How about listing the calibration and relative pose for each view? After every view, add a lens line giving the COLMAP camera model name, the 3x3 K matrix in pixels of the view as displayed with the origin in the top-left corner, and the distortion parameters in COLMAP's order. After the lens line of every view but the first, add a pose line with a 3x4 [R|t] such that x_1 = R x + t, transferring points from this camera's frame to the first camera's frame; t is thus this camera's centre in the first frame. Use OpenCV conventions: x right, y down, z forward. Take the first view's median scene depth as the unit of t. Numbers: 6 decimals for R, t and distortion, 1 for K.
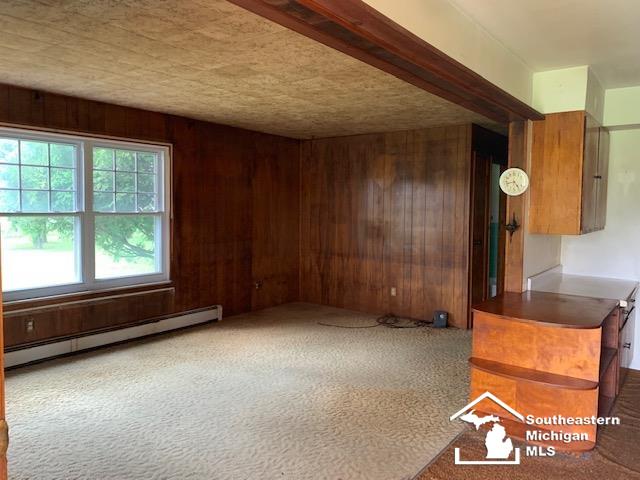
lens RADIAL K [[501.0, 0, 322.2], [0, 501.0, 235.5], [0, 0, 1]] dist [0.034847, -0.006124]
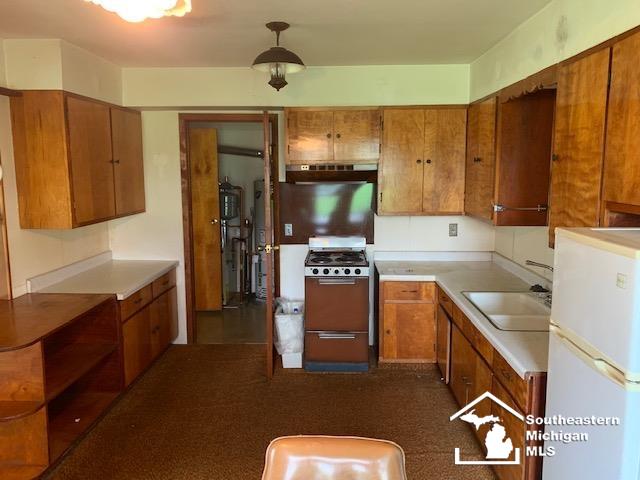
lens RADIAL K [[501.0, 0, 322.2], [0, 501.0, 235.5], [0, 0, 1]] dist [0.034847, -0.006124]
pose [[0.819016, -0.091035, 0.566503, 0.232340], [0.046791, 0.994642, 0.092188, -0.033192], [-0.571860, -0.048997, 0.818887, -0.005062]]
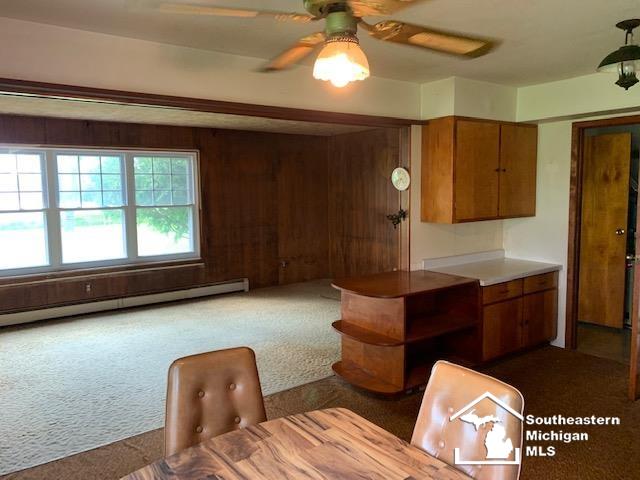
lens RADIAL K [[501.0, 0, 322.2], [0, 501.0, 235.5], [0, 0, 1]] dist [0.034847, -0.006124]
pose [[0.958865, 0.002666, -0.283851, 0.356831], [0.007720, 0.999341, 0.035464, -0.010035], [0.283759, -0.036196, 0.958212, -0.127988]]
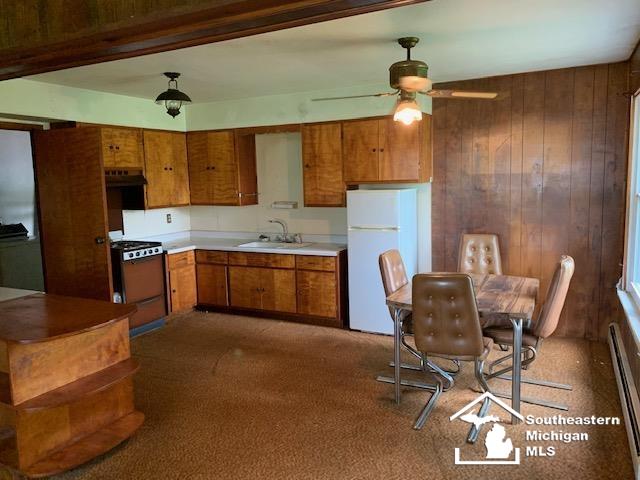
lens RADIAL K [[501.0, 0, 322.2], [0, 501.0, 235.5], [0, 0, 1]] dist [0.034847, -0.006124]
pose [[-0.176207, -0.122308, 0.976725, -0.303343], [0.080321, 0.987155, 0.138105, -0.048468], [-0.981071, 0.102787, -0.164119, 0.382087]]
